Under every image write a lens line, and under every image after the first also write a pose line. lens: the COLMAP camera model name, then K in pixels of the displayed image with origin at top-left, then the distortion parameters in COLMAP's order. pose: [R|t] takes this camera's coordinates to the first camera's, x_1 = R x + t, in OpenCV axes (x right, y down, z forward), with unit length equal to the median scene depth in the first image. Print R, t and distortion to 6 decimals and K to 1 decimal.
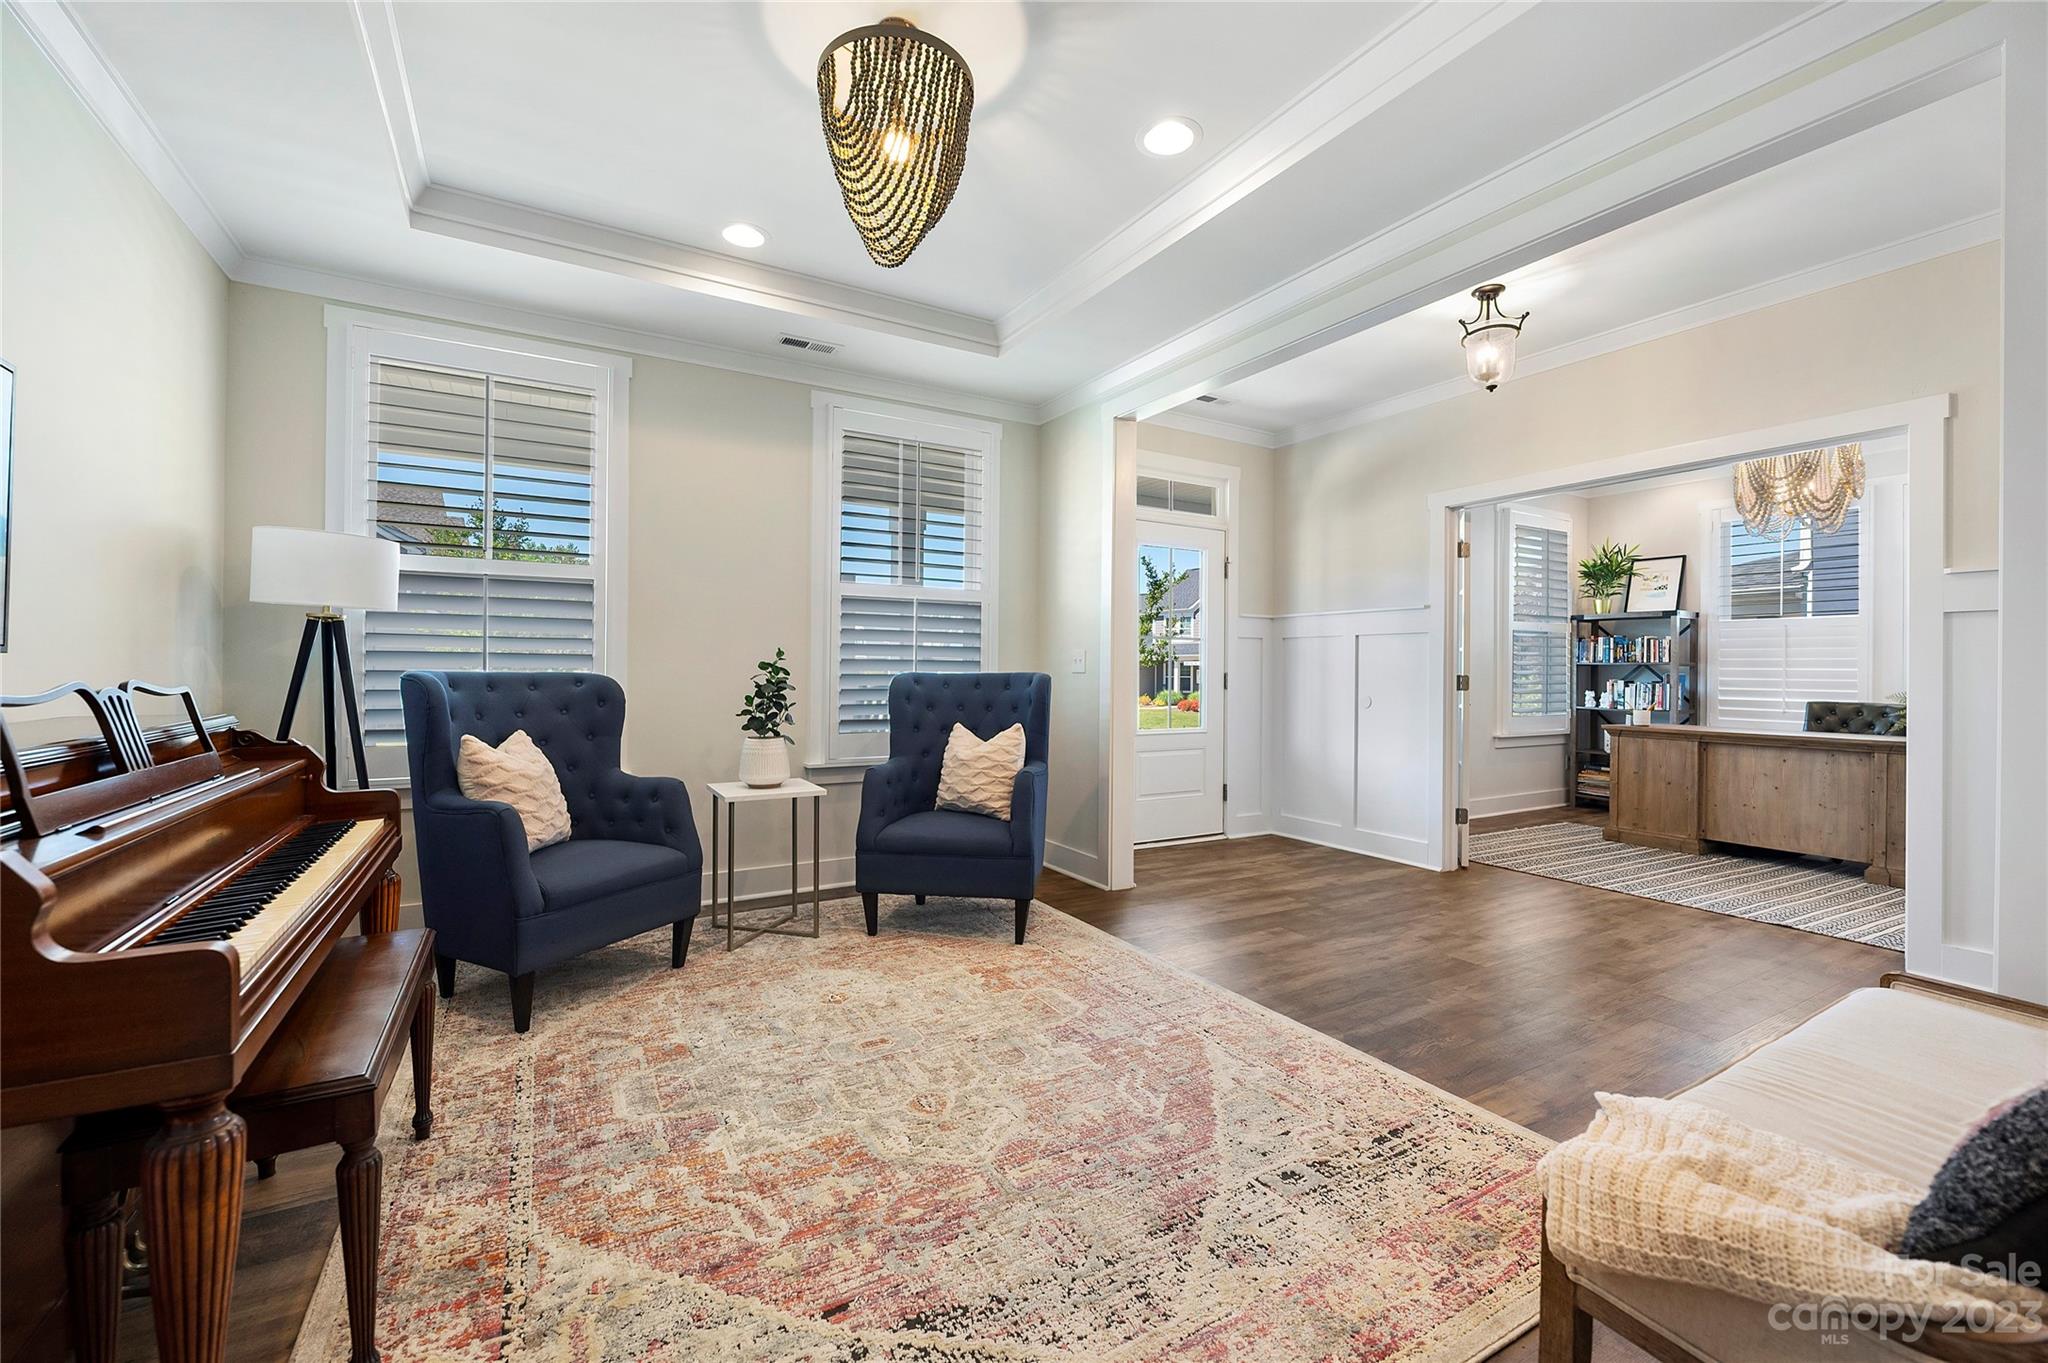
lens RADIAL K [[839.6, 0, 1014.5], [0, 839.6, 677.1], [0, 0, 1]] dist [-0.006446, -0.000048]
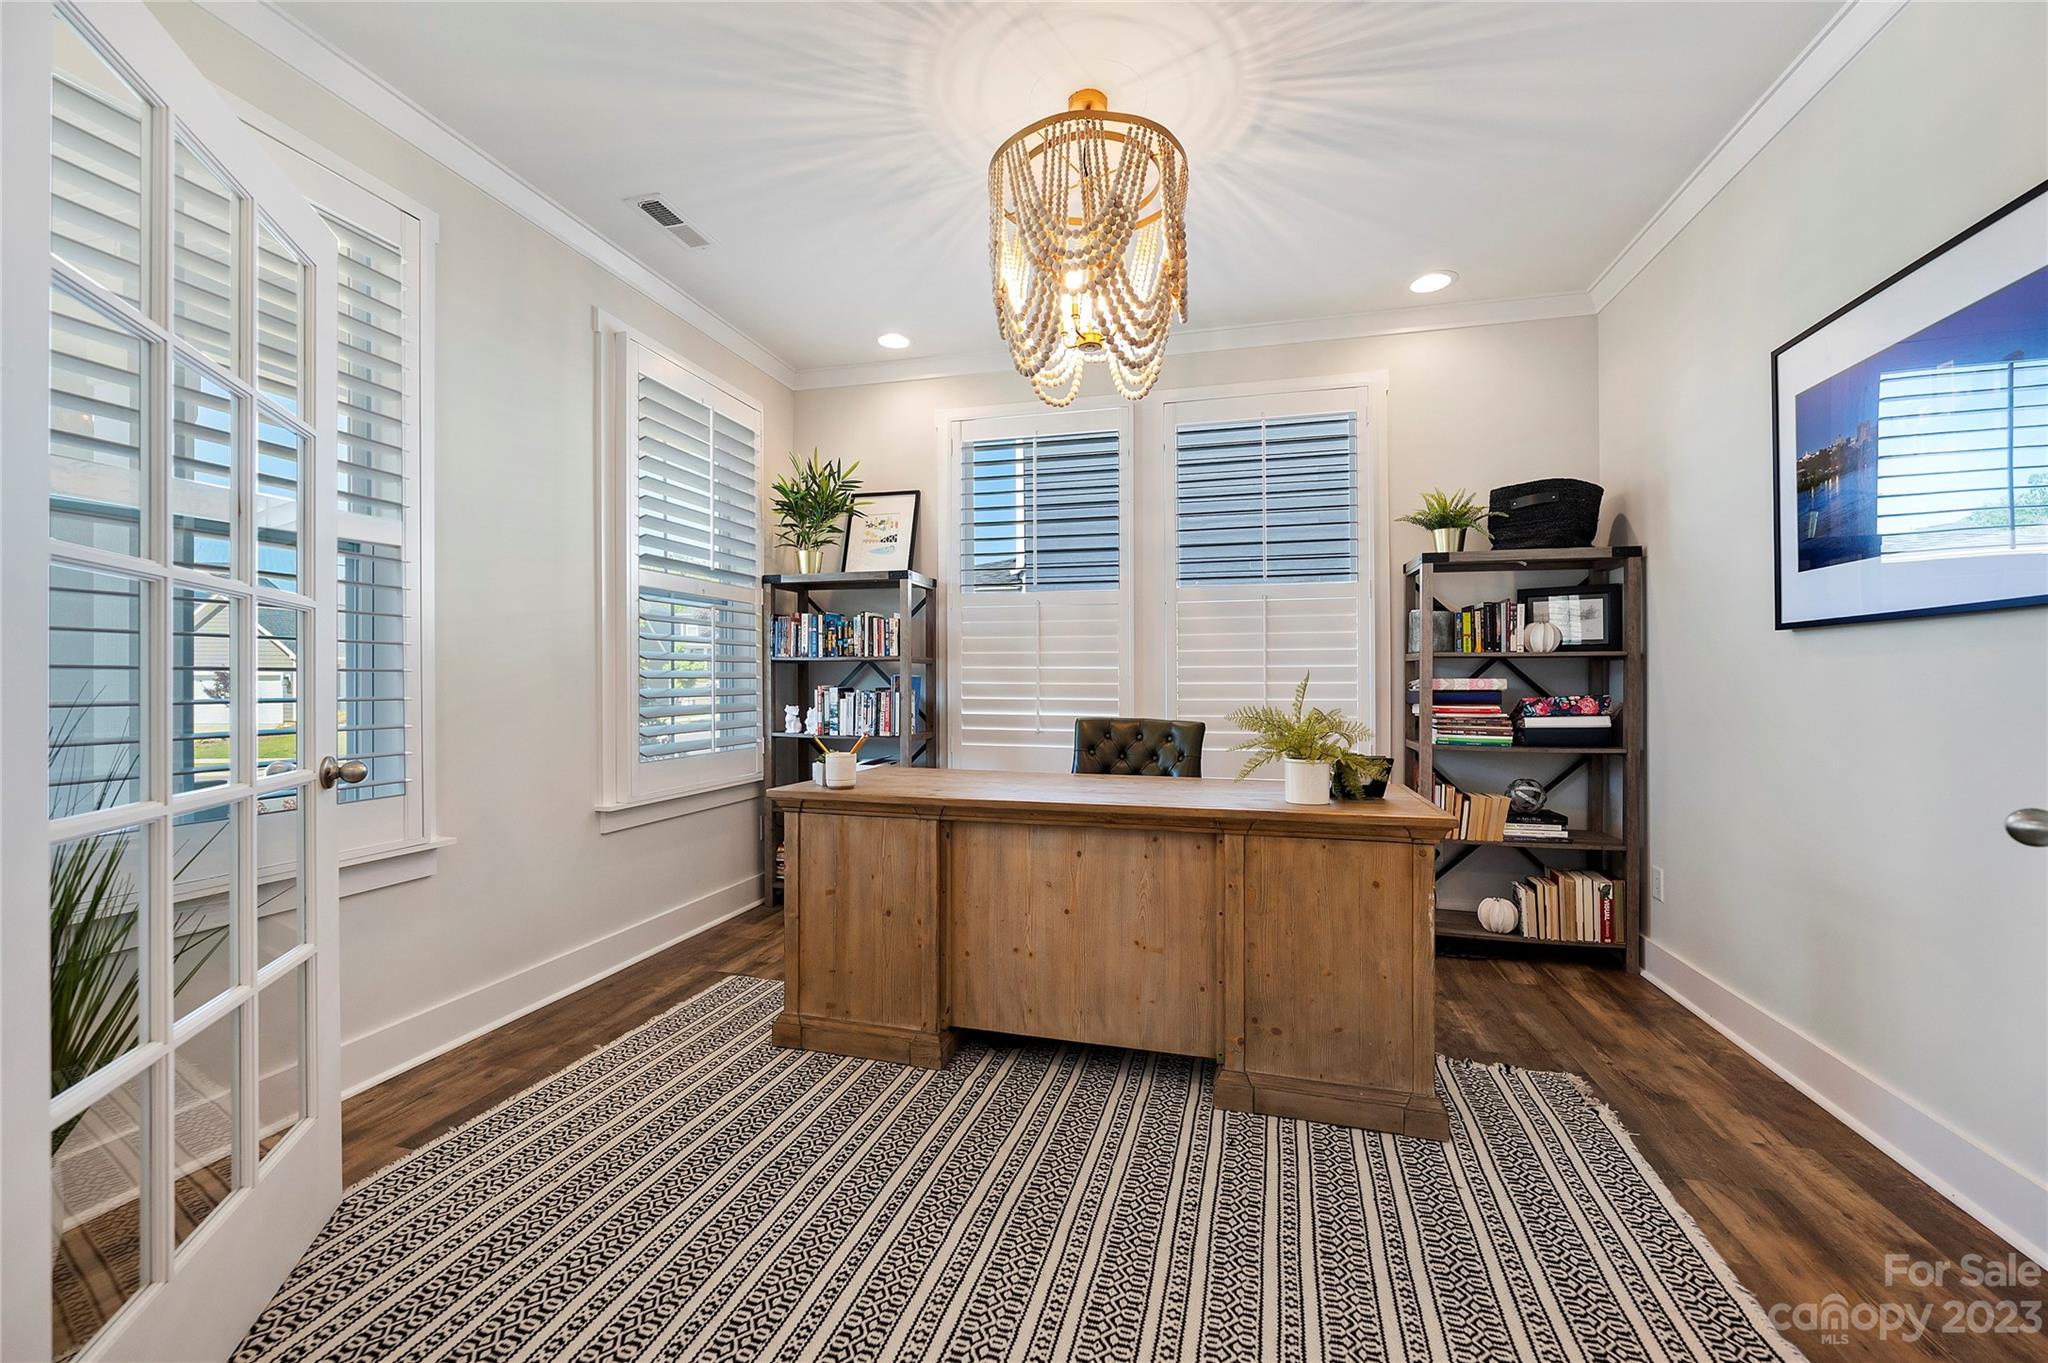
lens RADIAL K [[839.6, 0, 1020.5], [0, 839.6, 681.1], [0, 0, 1]] dist [-0.006446, -0.000048]
pose [[0.709254, -0.009579, 0.704887, 0.412391], [0.010968, 0.999937, 0.002552, -0.000243], [-0.704867, 0.005921, 0.709315, 0.501677]]
